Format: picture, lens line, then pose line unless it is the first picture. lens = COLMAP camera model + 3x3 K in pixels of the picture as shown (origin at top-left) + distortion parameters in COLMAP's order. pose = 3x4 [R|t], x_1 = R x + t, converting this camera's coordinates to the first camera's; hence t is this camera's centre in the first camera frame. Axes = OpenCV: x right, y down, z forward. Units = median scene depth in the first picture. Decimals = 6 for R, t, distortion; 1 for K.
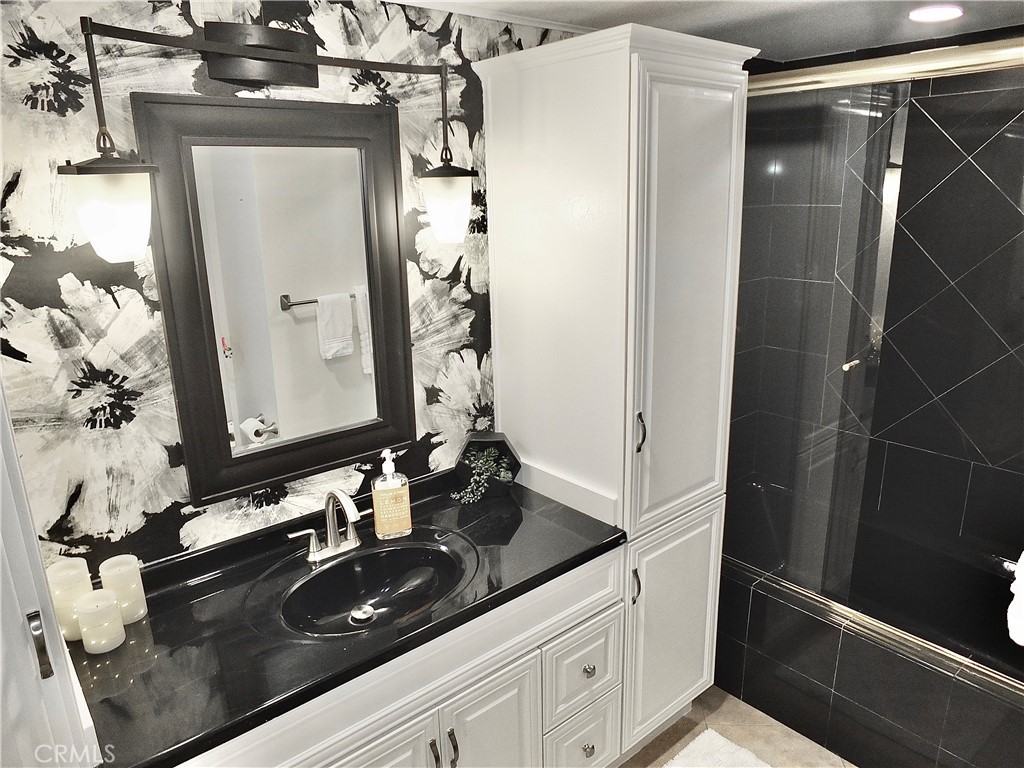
lens RADIAL K [[693.6, 0, 515.6], [0, 693.6, 370.5], [0, 0, 1]] dist [-0.033550, 0.012430]
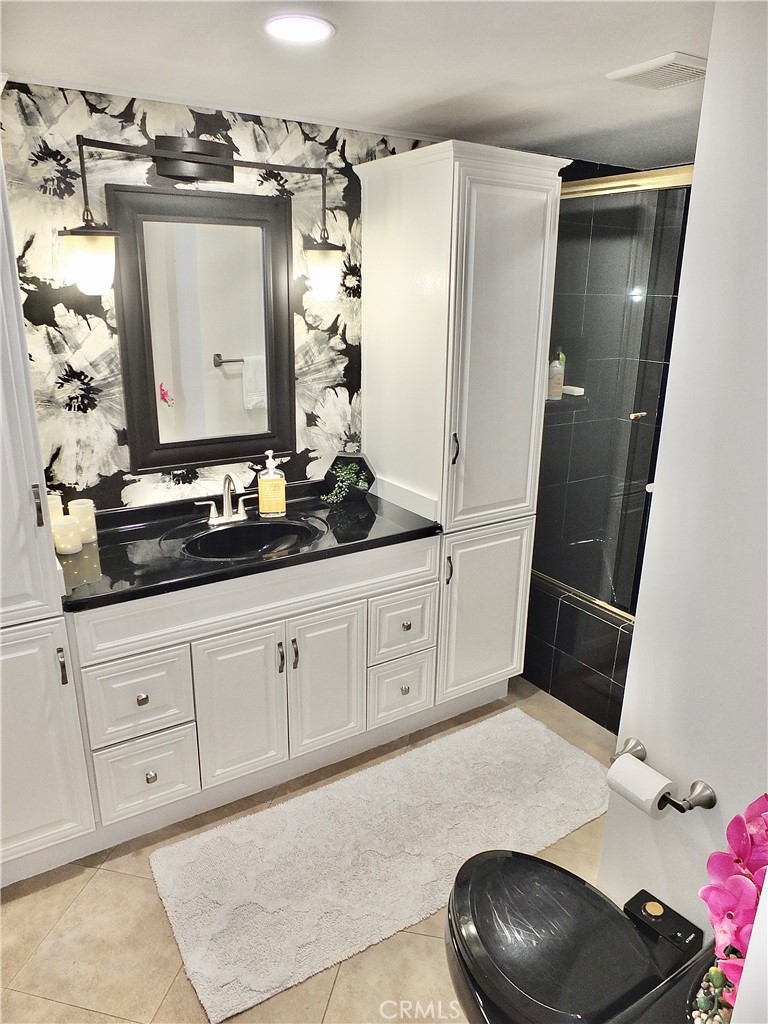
lens RADIAL K [[693.6, 0, 382.3], [0, 693.6, 496.2], [0, 0, 1]] dist [-0.033550, 0.012430]
pose [[0.991481, 0.068911, -0.110530, 0.195036], [-0.065031, 0.997146, 0.038343, 0.138454], [0.112857, -0.030828, 0.993133, -0.343707]]
